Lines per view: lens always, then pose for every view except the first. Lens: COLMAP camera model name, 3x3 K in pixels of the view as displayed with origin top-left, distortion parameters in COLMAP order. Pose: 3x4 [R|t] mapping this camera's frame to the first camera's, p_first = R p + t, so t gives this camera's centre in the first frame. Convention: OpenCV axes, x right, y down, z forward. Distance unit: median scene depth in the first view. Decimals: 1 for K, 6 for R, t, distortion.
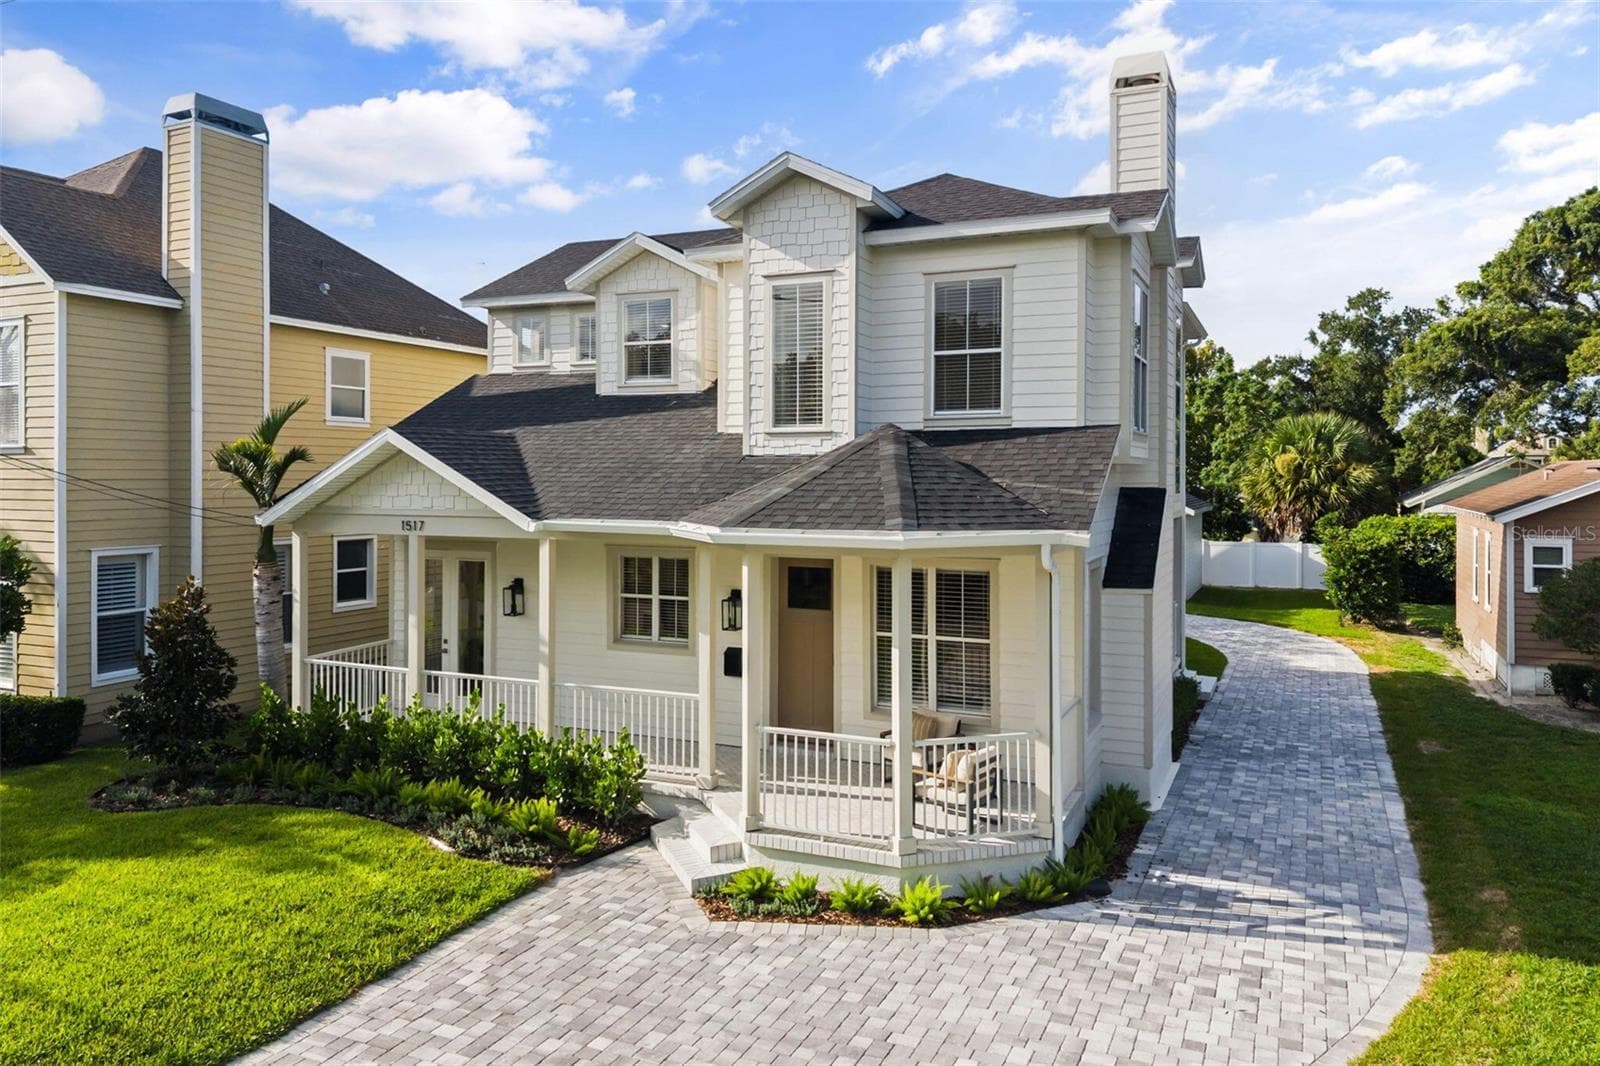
lens RADIAL K [[1122.0, 0, 787.8], [0, 1122.0, 483.1], [0, 0, 1]] dist [0.053731, -0.078510]
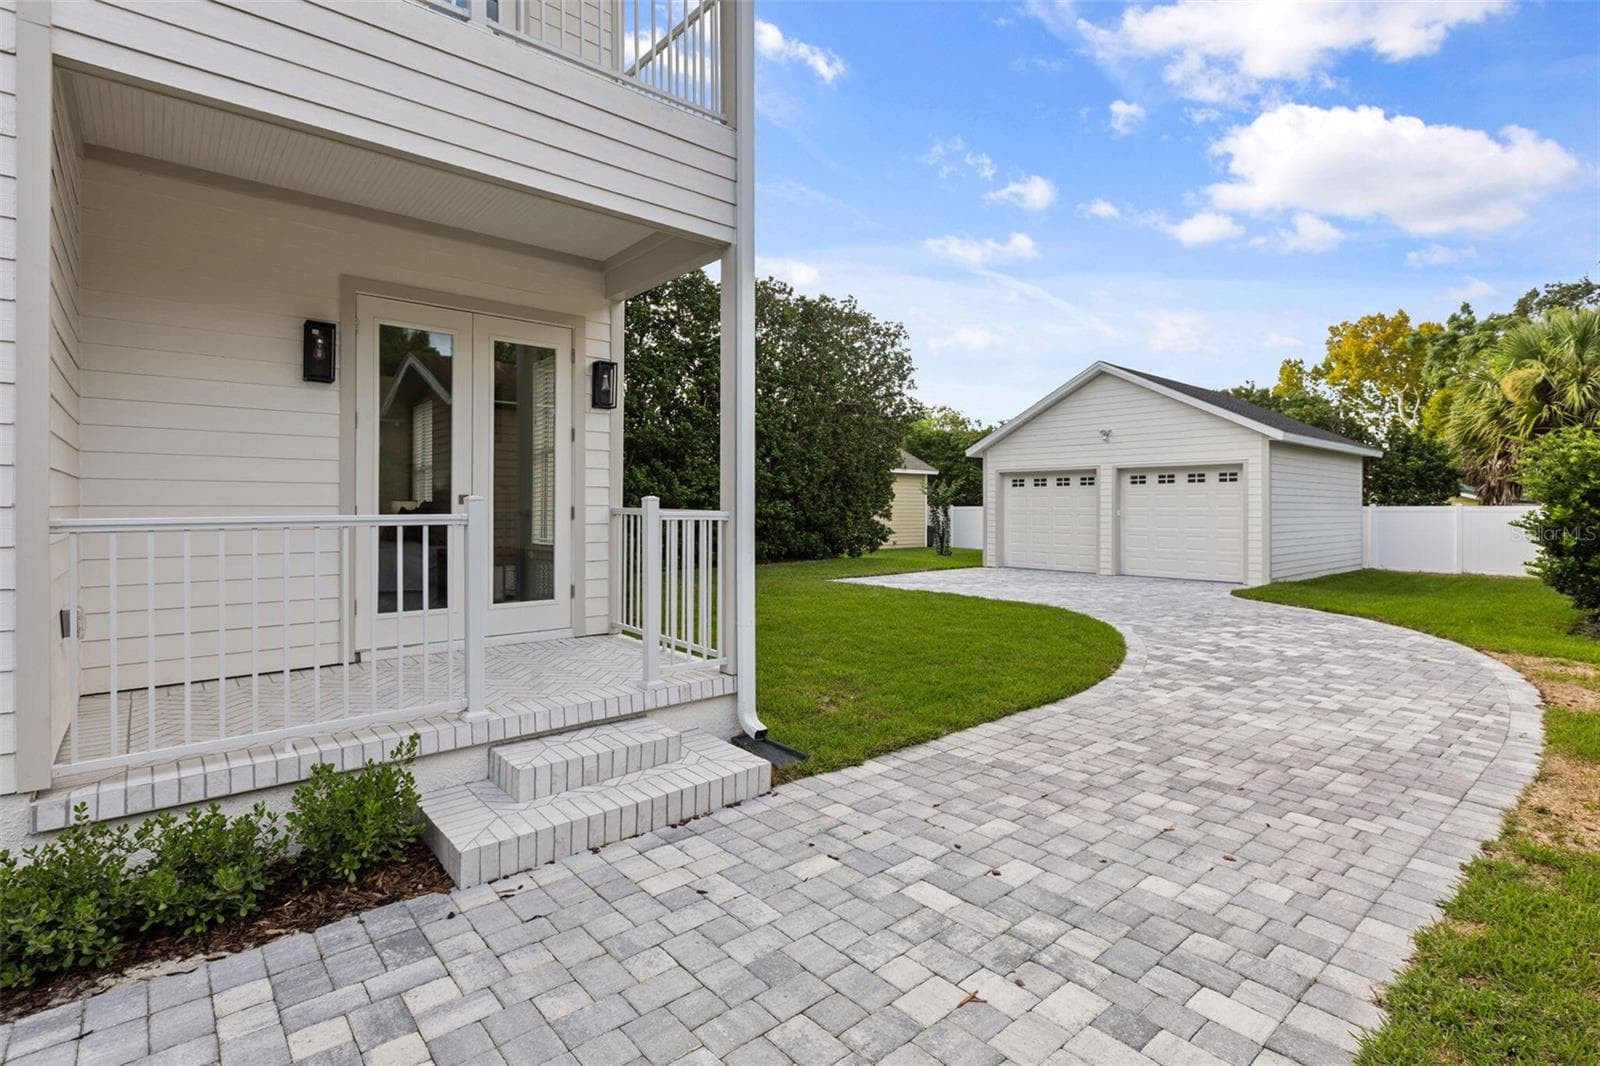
lens RADIAL K [[756.5, 0, 811.2], [0, 756.5, 504.0], [0, 0, 1]] dist [-0.004370, -0.000796]
pose [[0.912478, -0.004075, -0.409105, 0.704104], [-0.001023, 0.999925, -0.012243, 0.162855], [0.409124, 0.011590, 0.912405, 1.259719]]
